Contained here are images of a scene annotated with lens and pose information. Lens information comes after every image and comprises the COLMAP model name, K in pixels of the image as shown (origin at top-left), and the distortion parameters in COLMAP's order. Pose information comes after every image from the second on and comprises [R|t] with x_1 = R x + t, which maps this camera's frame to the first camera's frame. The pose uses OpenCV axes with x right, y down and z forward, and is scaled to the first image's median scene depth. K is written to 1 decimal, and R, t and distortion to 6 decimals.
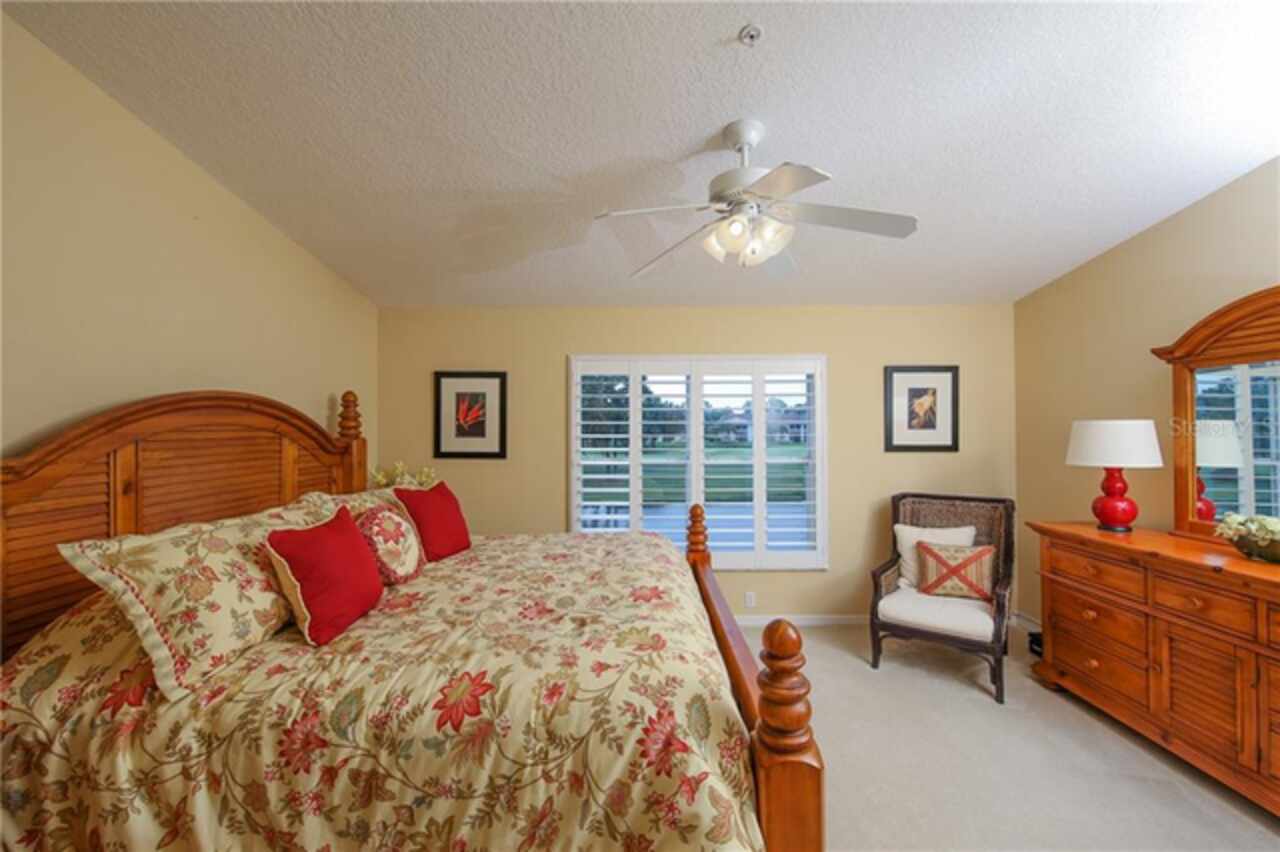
lens RADIAL K [[515.5, 0, 643.2], [0, 515.5, 423.6], [0, 0, 1]] dist [0.010611, -0.000027]
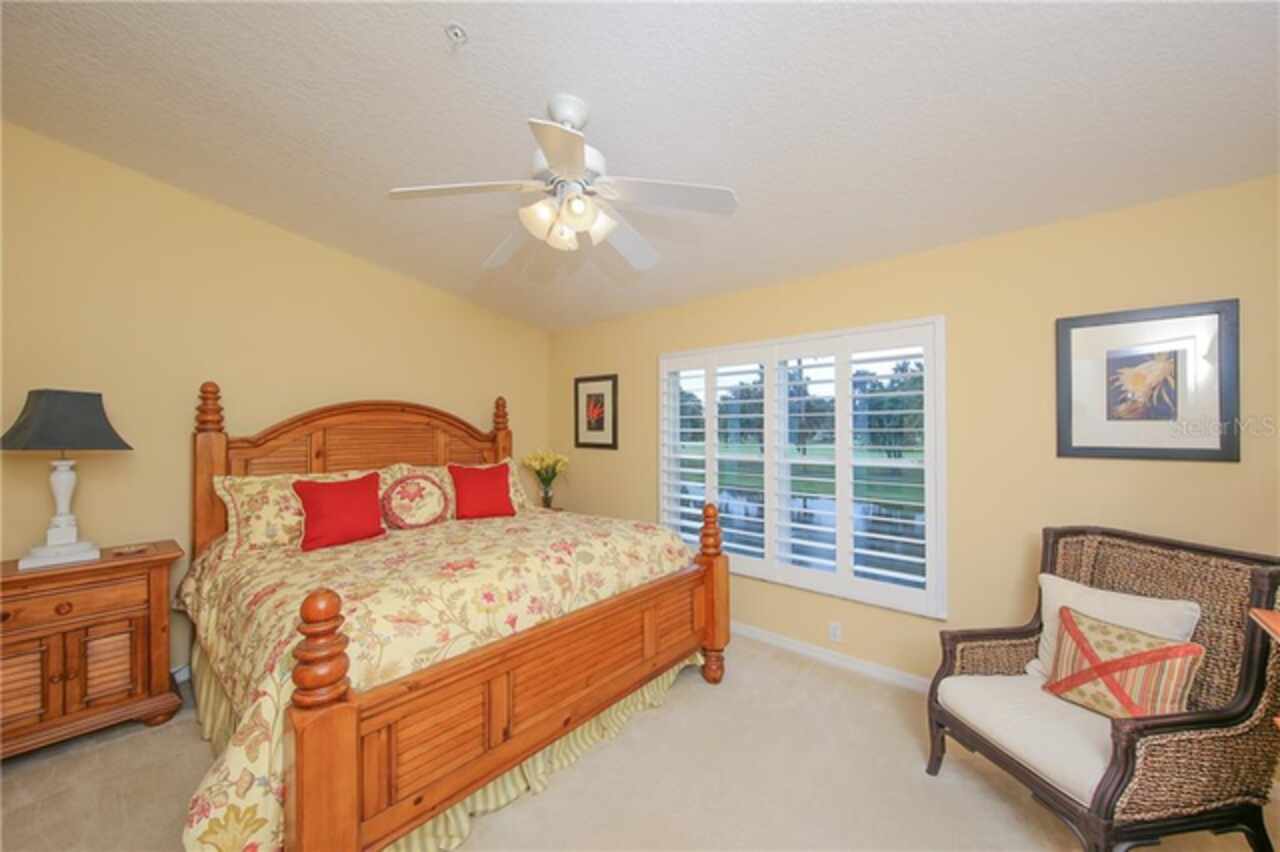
lens RADIAL K [[481.4, 0, 635.5], [0, 481.4, 429.0], [0, 0, 1]] dist [0.006745, -0.000412]
pose [[0.745883, 0.001532, -0.666075, 0.562494], [0.006547, 0.999932, 0.009631, 0.013685], [0.666045, -0.011544, 0.745823, 0.266049]]
